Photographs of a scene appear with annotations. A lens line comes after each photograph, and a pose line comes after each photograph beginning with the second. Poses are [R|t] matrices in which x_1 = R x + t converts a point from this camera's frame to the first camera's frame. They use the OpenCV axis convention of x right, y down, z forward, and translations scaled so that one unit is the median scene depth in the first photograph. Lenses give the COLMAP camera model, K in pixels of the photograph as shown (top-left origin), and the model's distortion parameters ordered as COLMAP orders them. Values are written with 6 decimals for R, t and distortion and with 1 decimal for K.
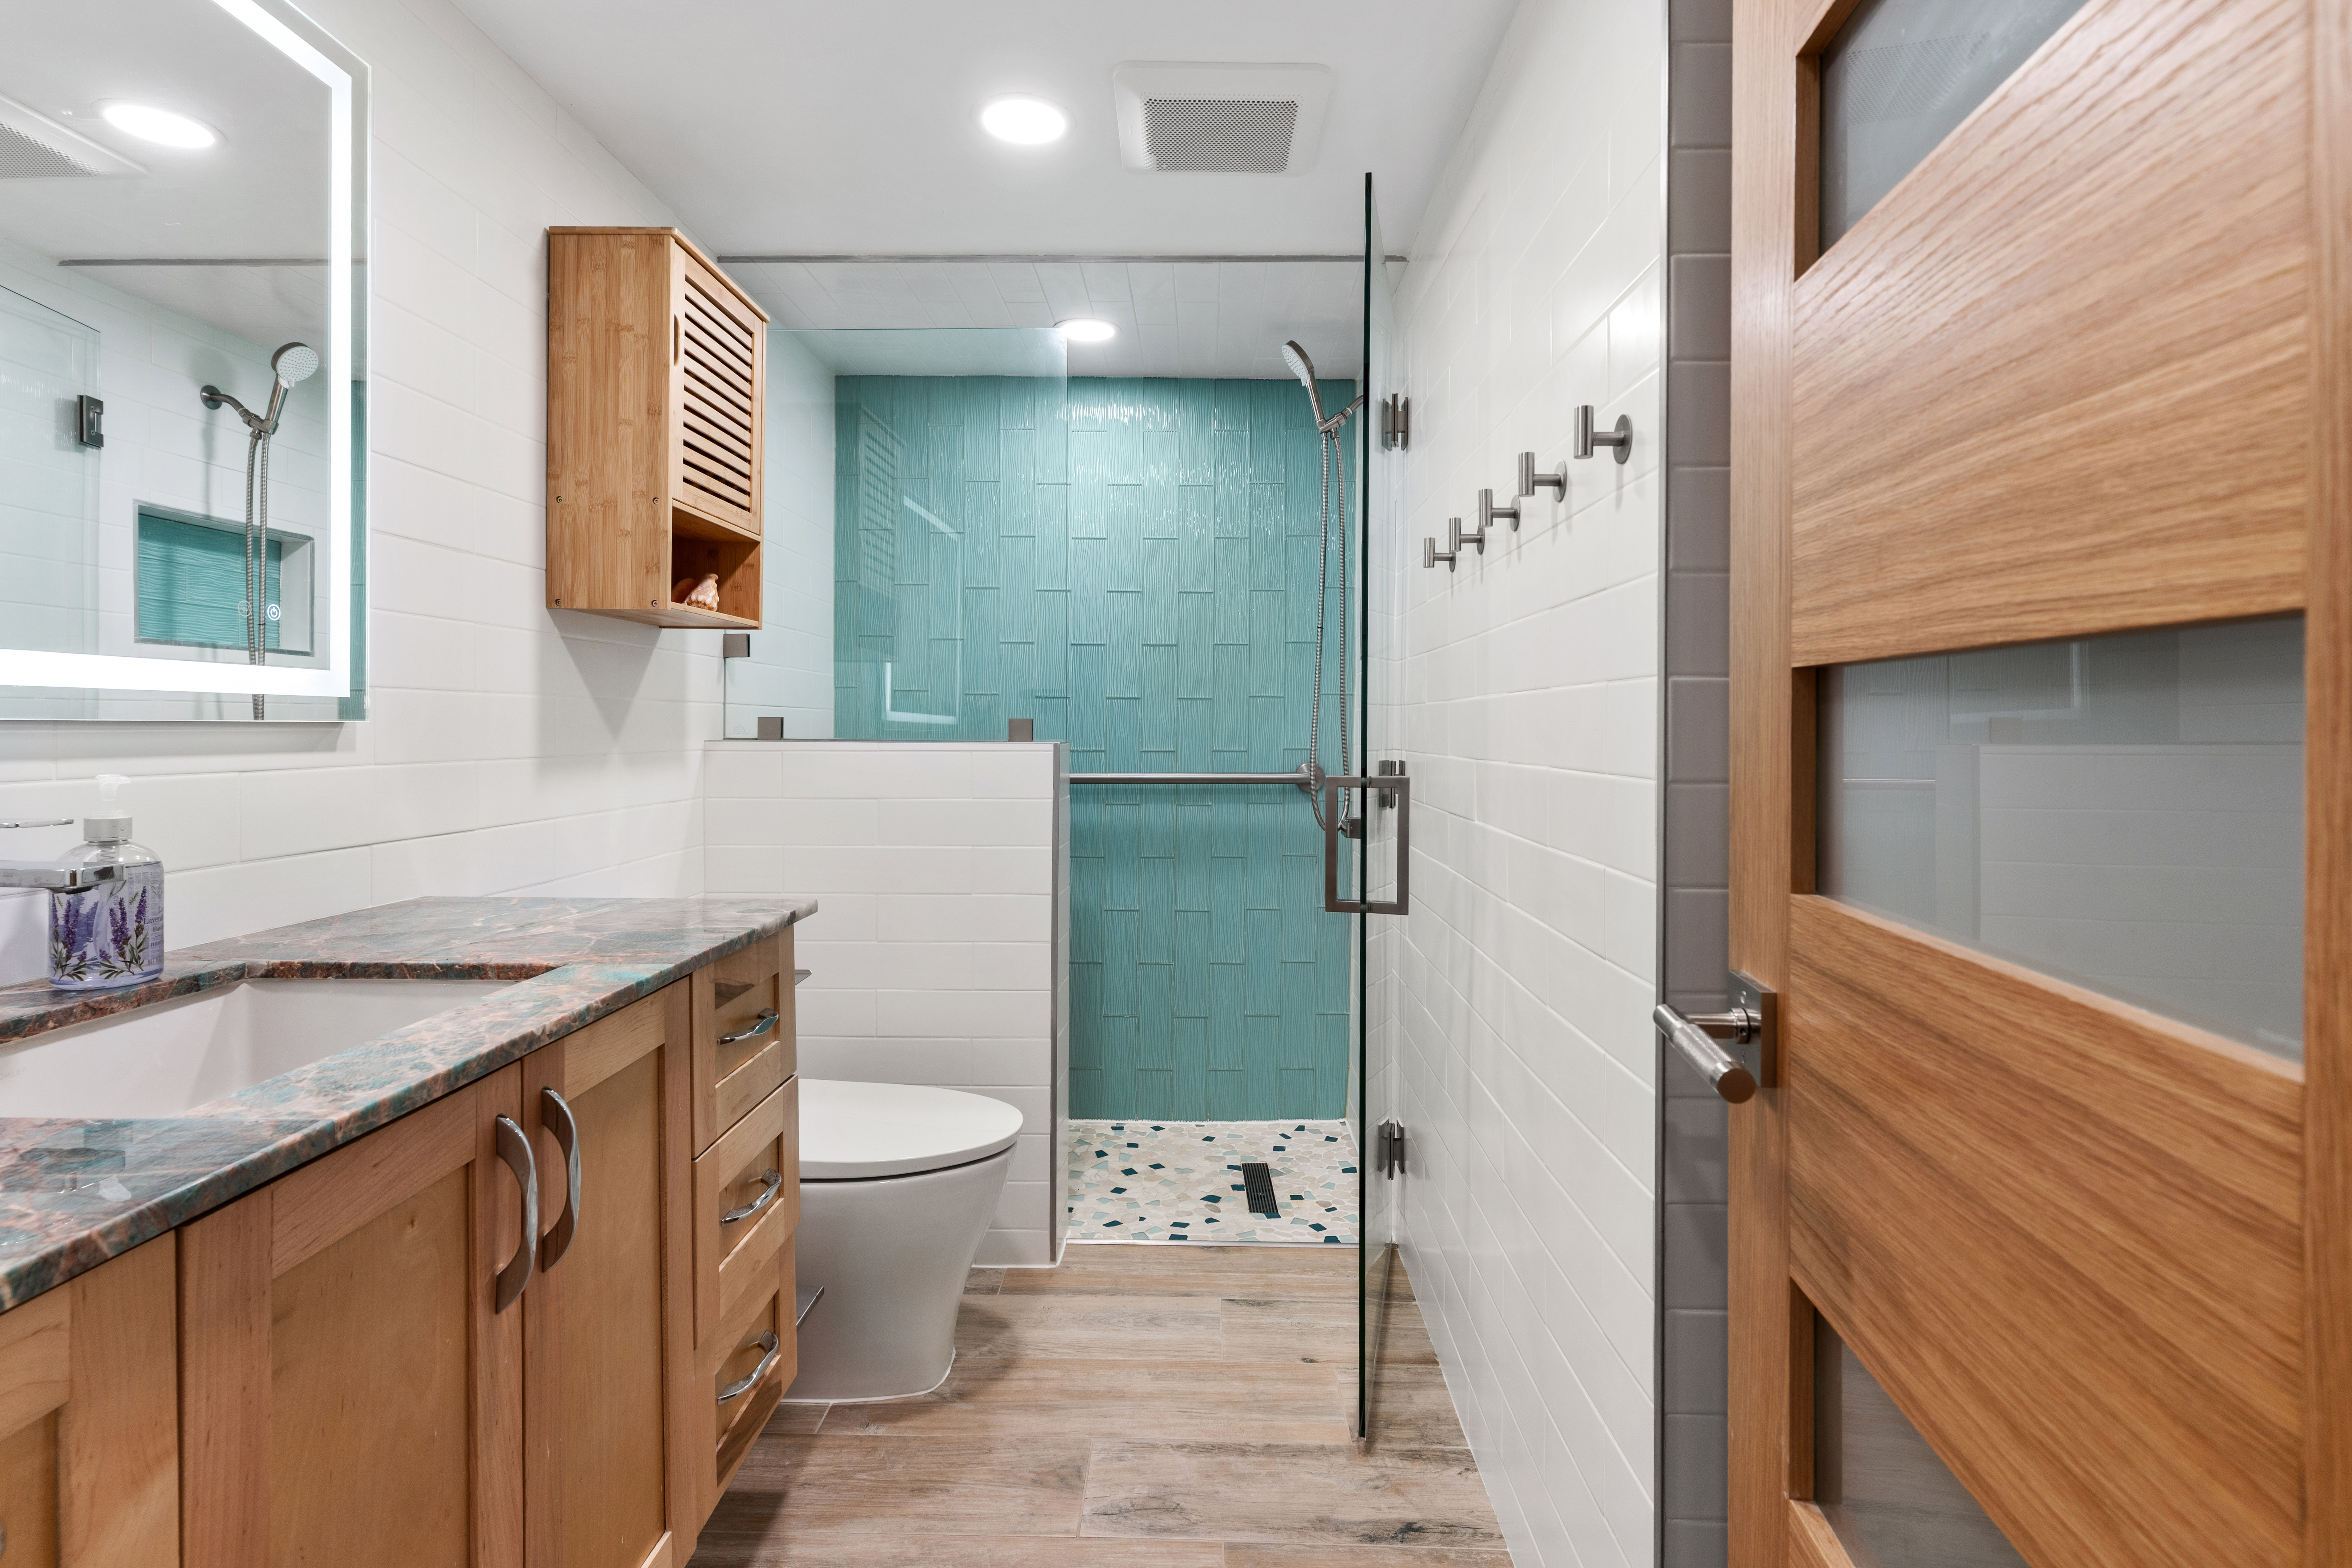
lens RADIAL K [[1126.1, 0, 1235.8], [0, 1126.1, 741.6], [0, 0, 1]] dist [0.004088, 0.000406]
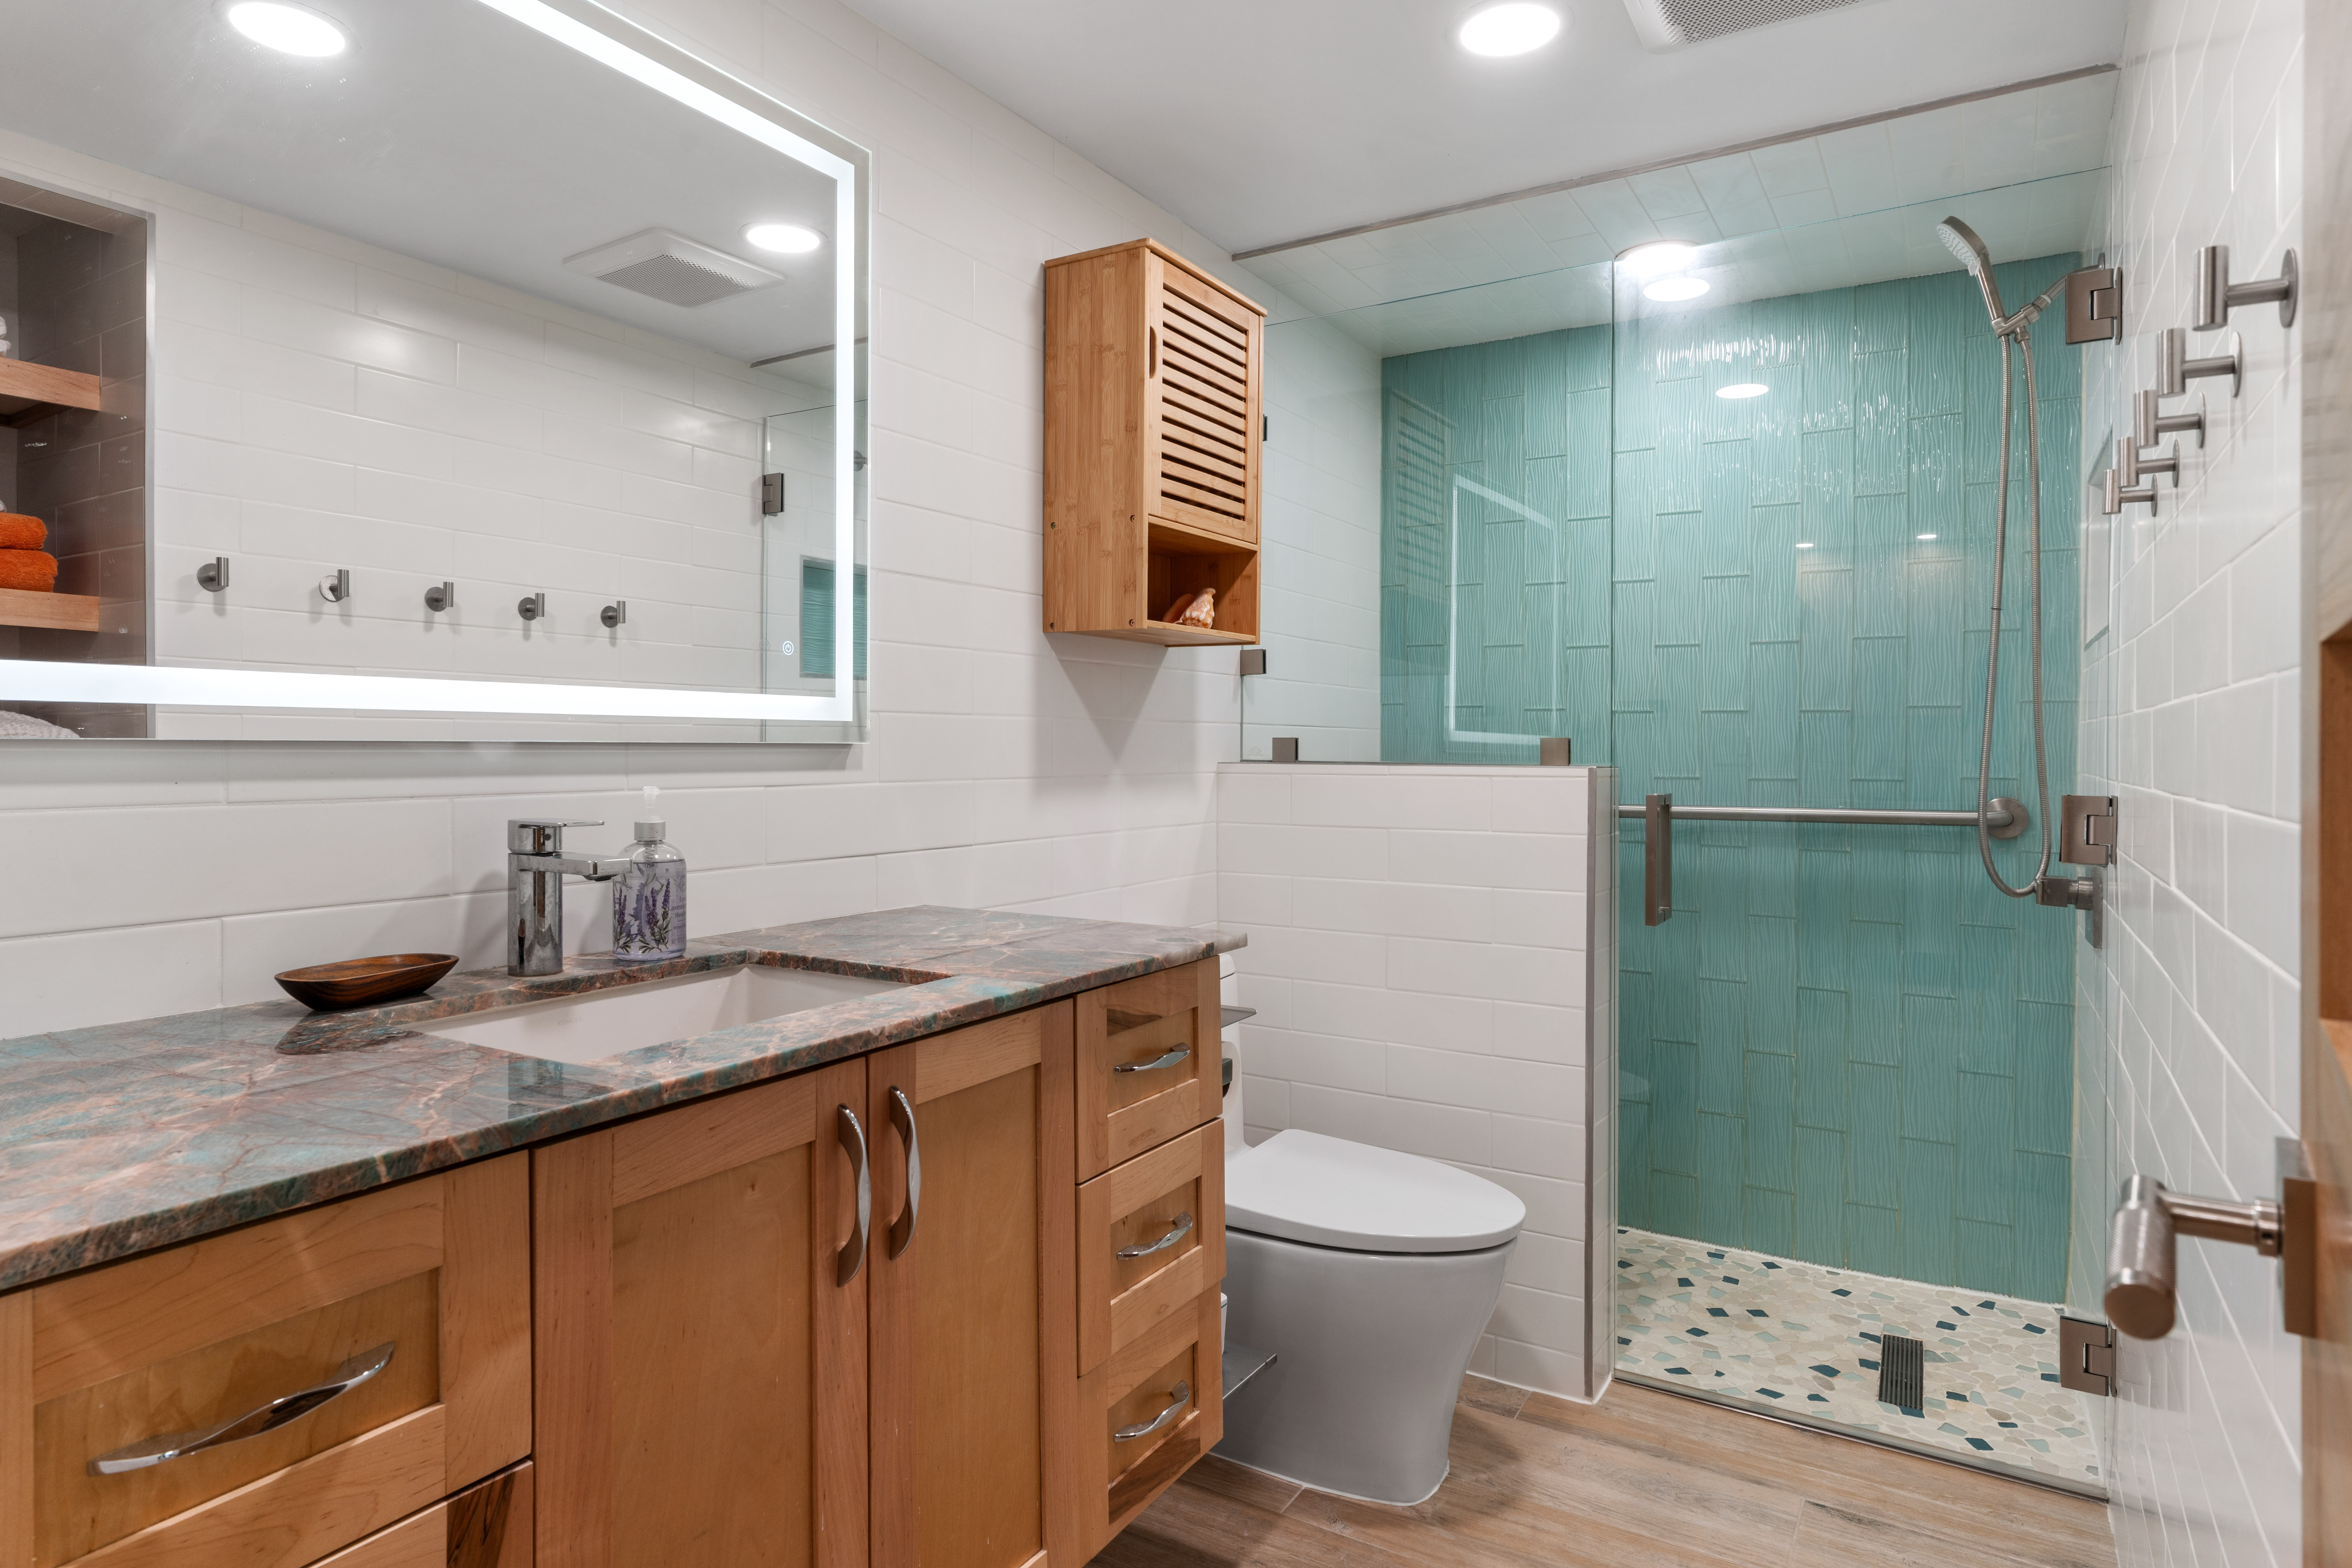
lens RADIAL K [[1317.1, 0, 1183.9], [0, 1317.1, 766.6], [0, 0, 1]] dist [0.005452, -0.000287]
pose [[0.863717, 0.005852, -0.503943, 0.117762], [-0.005778, 0.999982, 0.001709, 0.001005], [0.503944, 0.001436, 0.863735, 0.031321]]
